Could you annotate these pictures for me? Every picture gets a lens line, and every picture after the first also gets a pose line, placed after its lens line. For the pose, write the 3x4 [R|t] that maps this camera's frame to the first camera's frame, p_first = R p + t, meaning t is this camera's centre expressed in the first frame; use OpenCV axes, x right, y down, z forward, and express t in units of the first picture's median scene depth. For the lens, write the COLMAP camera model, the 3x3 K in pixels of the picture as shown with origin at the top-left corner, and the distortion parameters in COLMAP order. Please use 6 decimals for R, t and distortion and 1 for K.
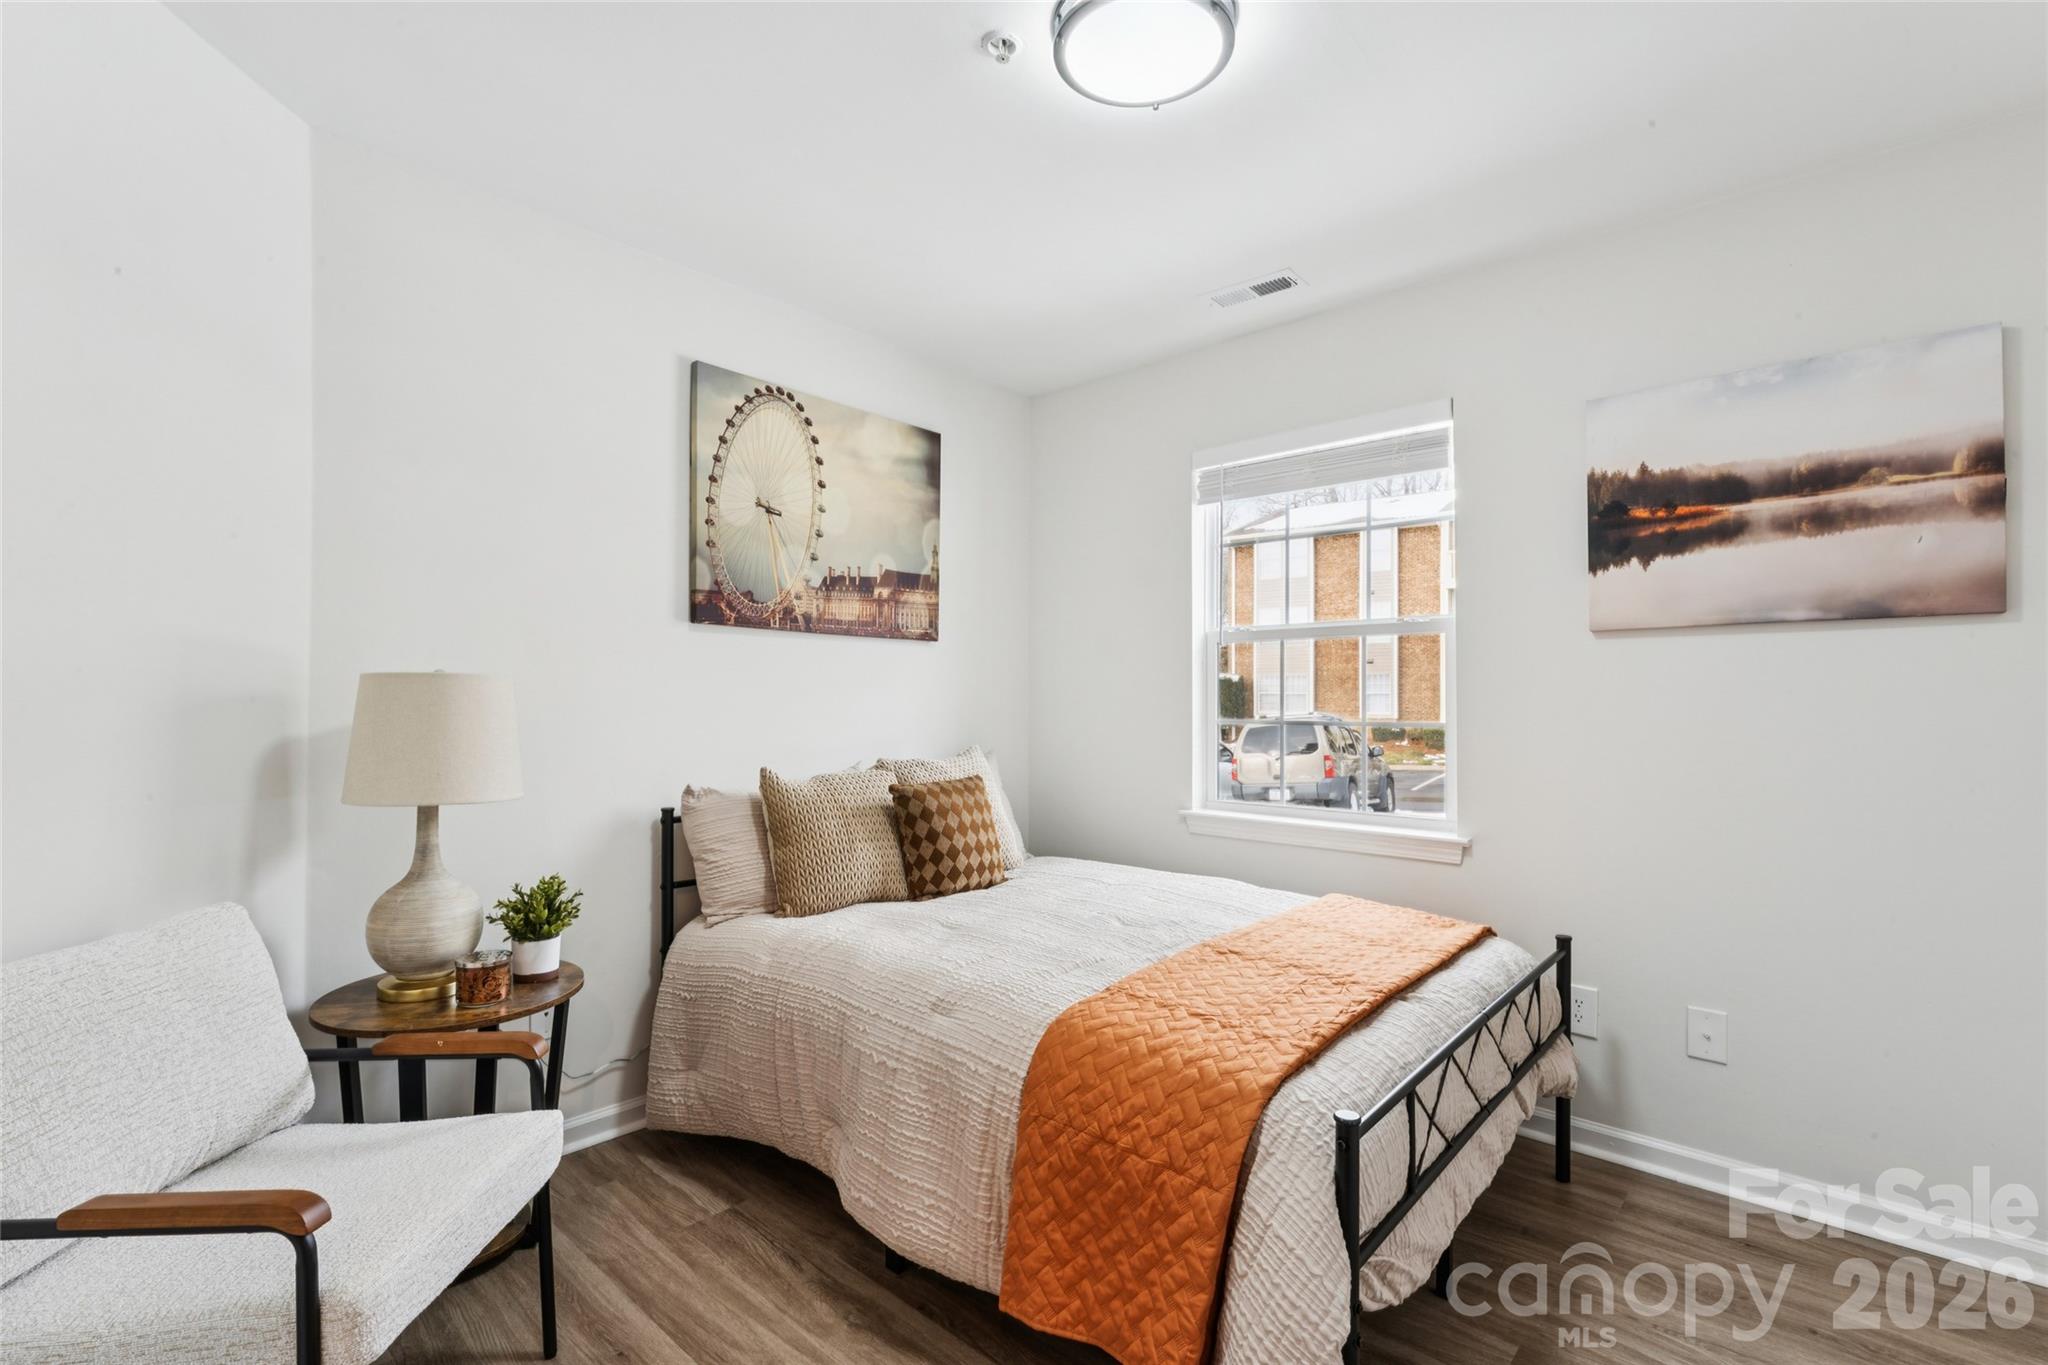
lens RADIAL K [[933.1, 0, 1021.8], [0, 933.1, 695.0], [0, 0, 1]] dist [0.003840, -0.001567]
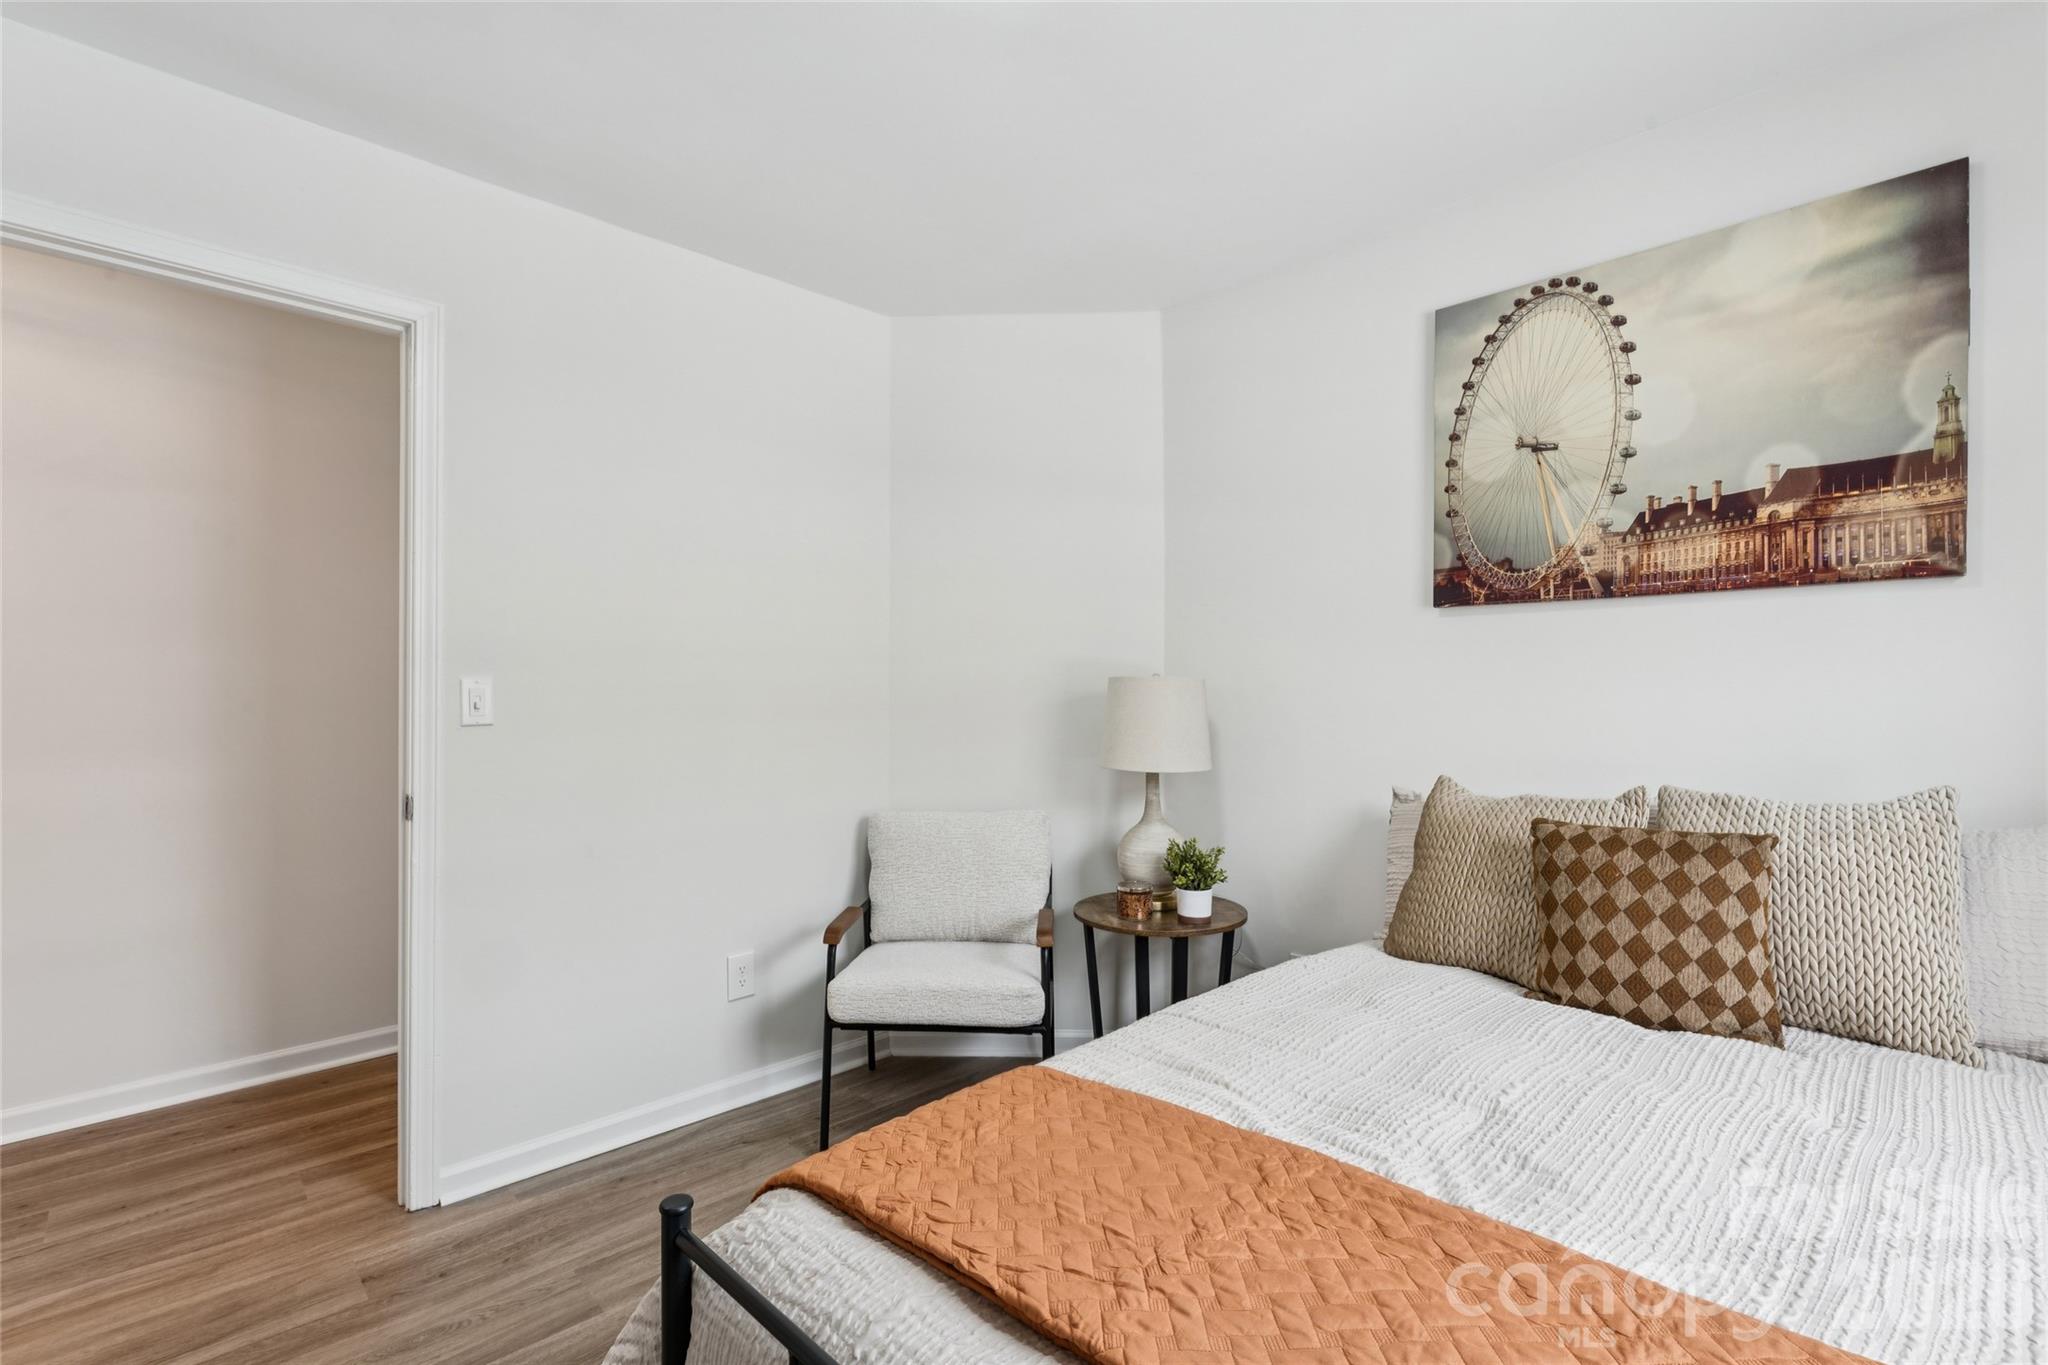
lens RADIAL K [[933.1, 0, 1020.3], [0, 933.1, 693.7], [0, 0, 1]] dist [0.003840, -0.001567]
pose [[-0.071032, -0.003101, -0.997469, 0.514269], [0.008586, 0.999956, -0.003720, 0.004050], [0.997437, -0.008829, -0.071003, 0.611721]]
